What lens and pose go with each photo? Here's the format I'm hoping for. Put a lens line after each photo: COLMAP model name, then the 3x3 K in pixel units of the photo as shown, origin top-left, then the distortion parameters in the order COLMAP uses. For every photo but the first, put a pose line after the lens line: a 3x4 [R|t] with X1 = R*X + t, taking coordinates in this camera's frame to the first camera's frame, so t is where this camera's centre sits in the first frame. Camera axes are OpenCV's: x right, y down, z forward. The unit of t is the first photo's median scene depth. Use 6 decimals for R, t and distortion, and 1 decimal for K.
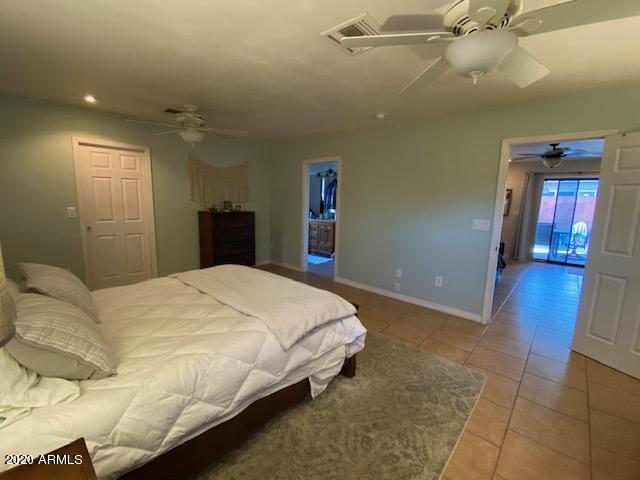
lens RADIAL K [[282.1, 0, 320.8], [0, 282.1, 237.9], [0, 0, 1]] dist [0.019067, -0.000560]
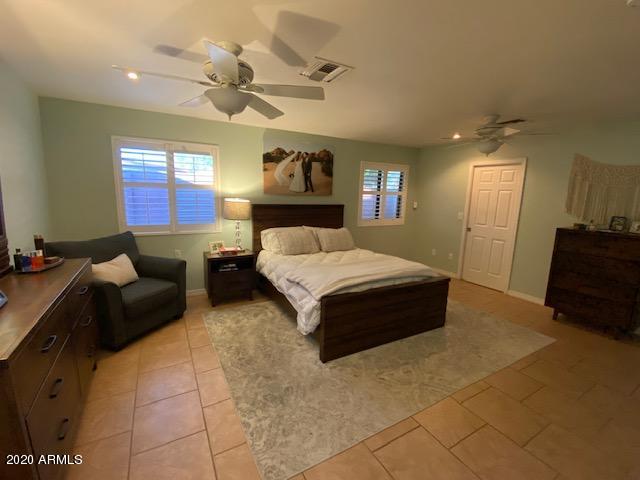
lens RADIAL K [[282.1, 0, 320.0], [0, 282.1, 240.4], [0, 0, 1]] dist [0.019067, -0.000560]
pose [[-0.309044, 0.123954, -0.942935, 0.664721], [-0.181014, 0.965680, 0.186271, -0.101619], [0.933663, 0.228250, -0.276000, 0.720551]]
